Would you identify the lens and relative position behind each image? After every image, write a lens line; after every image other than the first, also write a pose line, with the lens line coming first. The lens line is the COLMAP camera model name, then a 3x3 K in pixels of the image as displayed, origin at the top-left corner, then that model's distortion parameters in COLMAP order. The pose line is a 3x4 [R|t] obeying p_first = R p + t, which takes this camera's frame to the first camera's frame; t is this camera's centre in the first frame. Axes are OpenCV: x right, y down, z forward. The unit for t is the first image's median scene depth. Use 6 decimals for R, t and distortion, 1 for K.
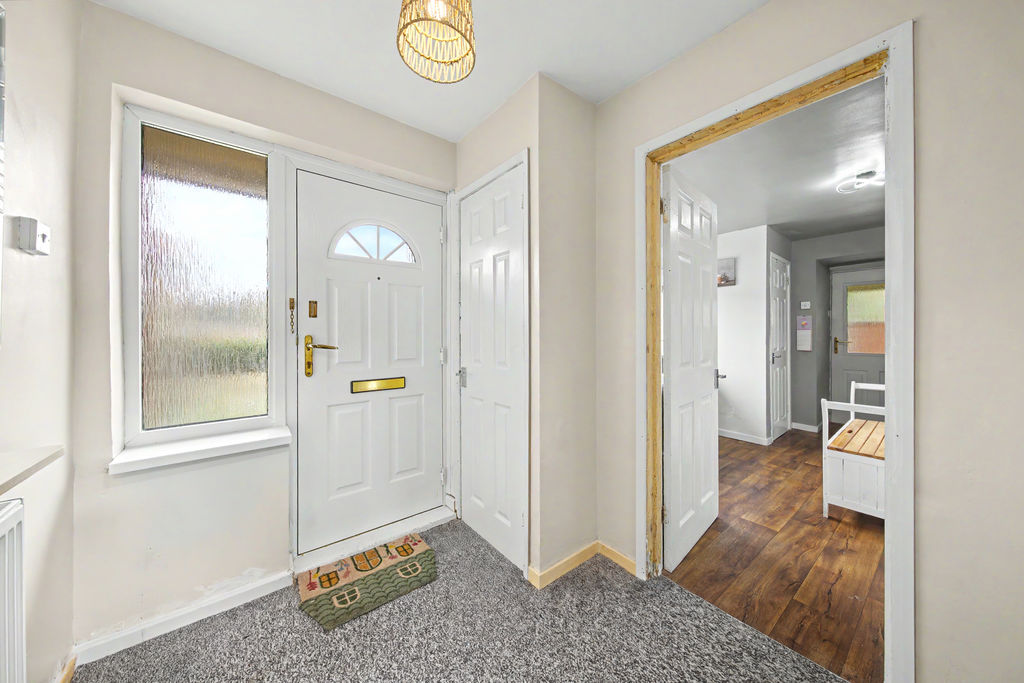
lens RADIAL K [[339.6, 0, 513.3], [0, 339.6, 336.6], [0, 0, 1]] dist [-0.000083, -0.000037]
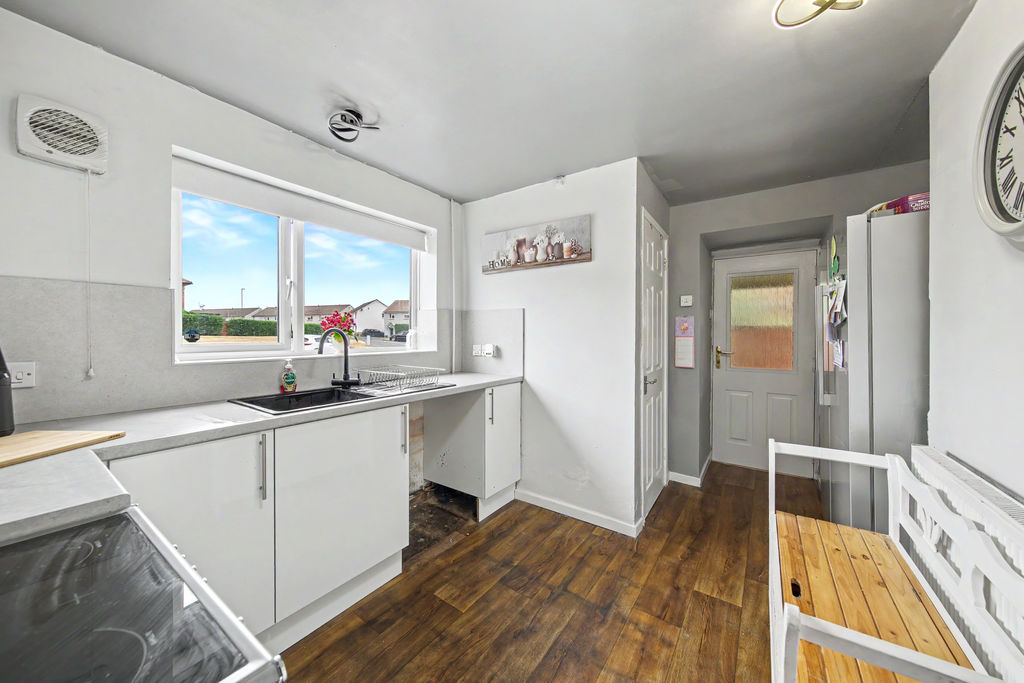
lens RADIAL K [[364.8, 0, 511.5], [0, 364.8, 337.0], [0, 0, 1]] dist [0.000249, 0.000043]
pose [[0.956723, 0.004358, 0.290969, 0.318860], [-0.004654, 0.999989, 0.000328, -0.018211], [-0.290965, -0.001668, 0.956732, 0.410529]]
